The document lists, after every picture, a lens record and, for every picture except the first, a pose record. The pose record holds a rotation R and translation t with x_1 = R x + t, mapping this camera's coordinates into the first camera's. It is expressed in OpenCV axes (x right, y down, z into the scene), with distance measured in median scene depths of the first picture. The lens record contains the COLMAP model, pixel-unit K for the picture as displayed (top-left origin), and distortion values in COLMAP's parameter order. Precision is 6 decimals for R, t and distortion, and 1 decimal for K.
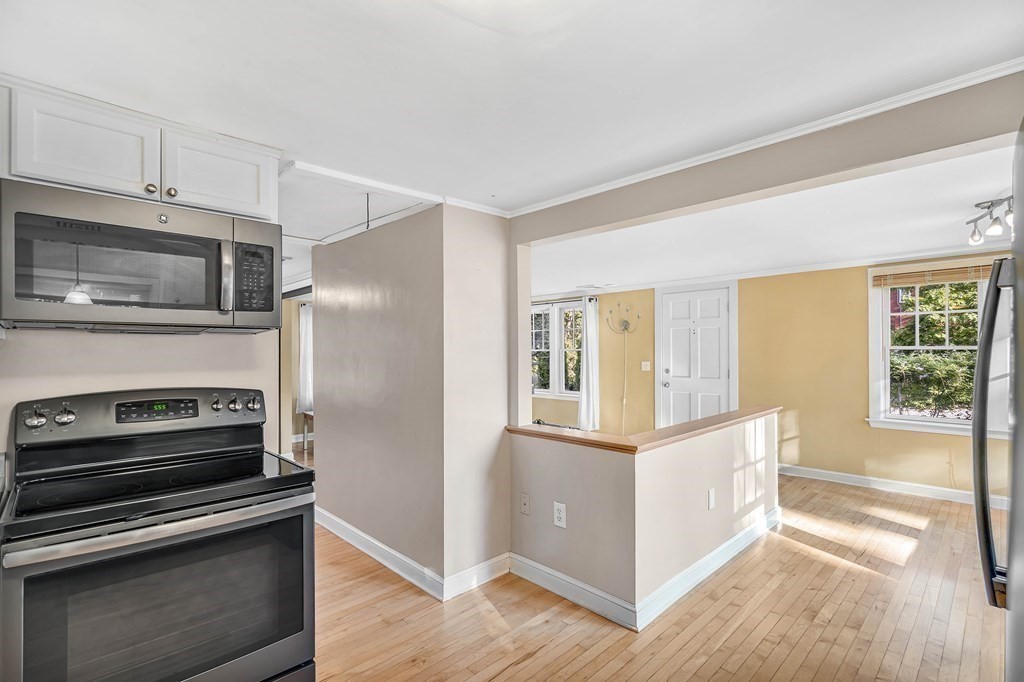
lens RADIAL K [[479.6, 0, 511.6], [0, 479.6, 351.3], [0, 0, 1]] dist [-0.000480, -0.000182]
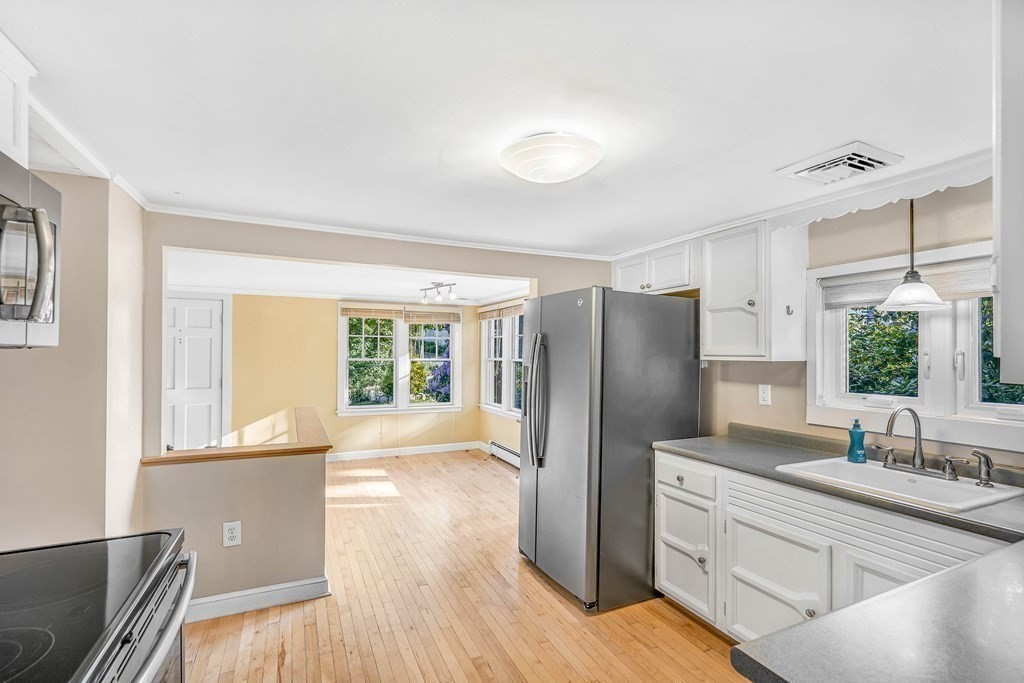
lens RADIAL K [[470.6, 0, 512.3], [0, 470.6, 357.3], [0, 0, 1]] dist [0.000465, 0.000134]
pose [[0.327709, 0.001664, 0.944777, -0.613286], [-0.007150, 0.999974, 0.000718, -0.028114], [-0.944752, -0.006991, 0.327712, 0.133464]]
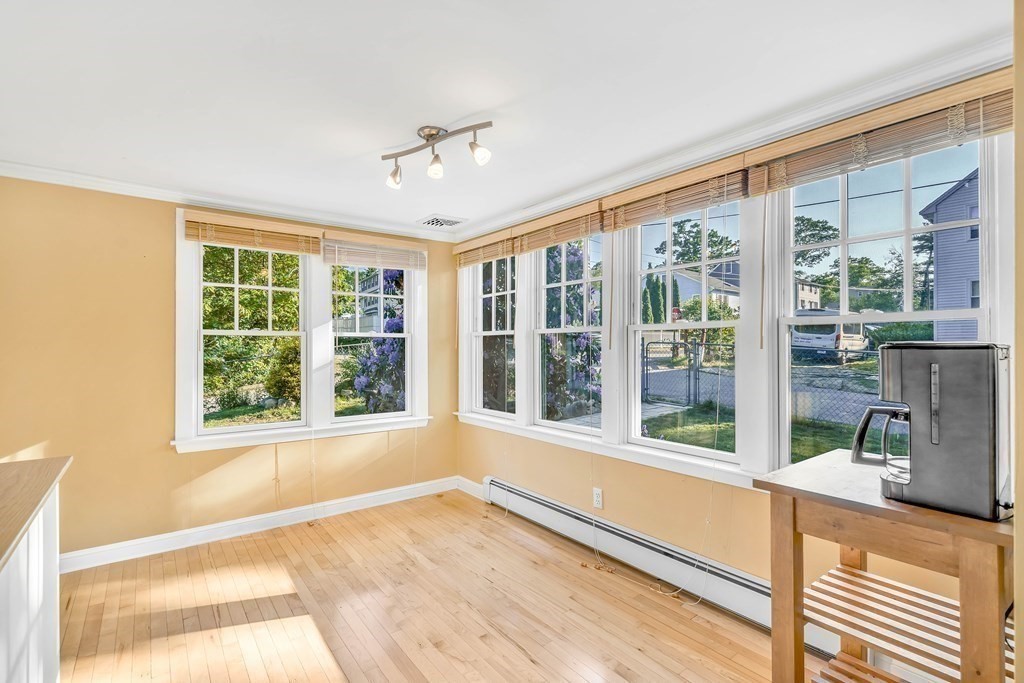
lens RADIAL K [[470.3, 0, 510.7], [0, 470.3, 343.8], [0, 0, 1]] dist [0.000086, 0.000162]
pose [[0.116492, 0.013292, 0.993103, 0.279752], [0.004510, 0.999893, -0.013912, 0.035117], [-0.993181, 0.006099, 0.116419, 0.792917]]
